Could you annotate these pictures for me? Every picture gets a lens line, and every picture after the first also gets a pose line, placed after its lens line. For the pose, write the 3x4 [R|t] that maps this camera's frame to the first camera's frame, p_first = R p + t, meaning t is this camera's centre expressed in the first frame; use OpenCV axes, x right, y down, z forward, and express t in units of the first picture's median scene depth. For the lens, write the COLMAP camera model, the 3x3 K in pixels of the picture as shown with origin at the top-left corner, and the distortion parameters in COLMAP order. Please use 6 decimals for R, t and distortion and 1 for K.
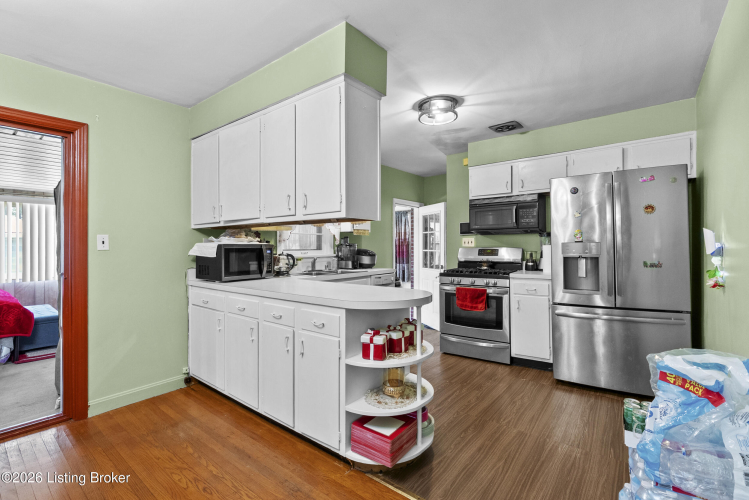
lens RADIAL K [[343.9, 0, 377.9], [0, 343.9, 245.9], [0, 0, 1]] dist [-0.003160, 0.000144]
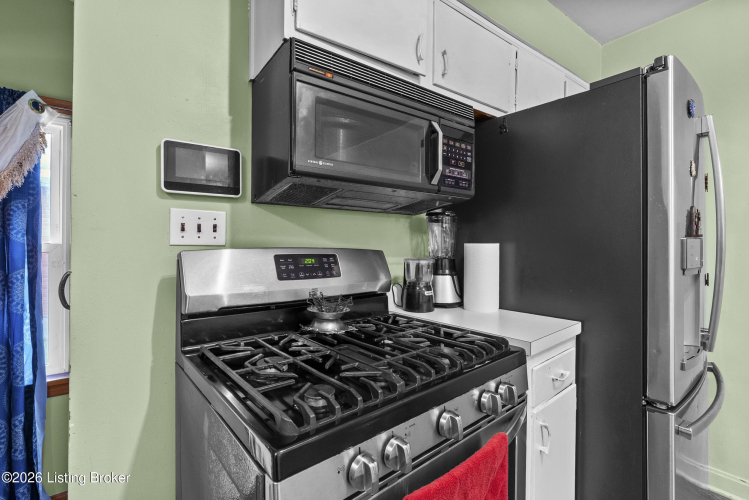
lens RADIAL K [[343.9, 0, 377.9], [0, 343.9, 245.9], [0, 0, 1]] dist [-0.003160, 0.000144]
pose [[0.206032, 0.004744, 0.978534, 0.075223], [-0.004380, 0.999983, -0.003926, 0.004567], [-0.978536, -0.003477, 0.206049, 1.132371]]
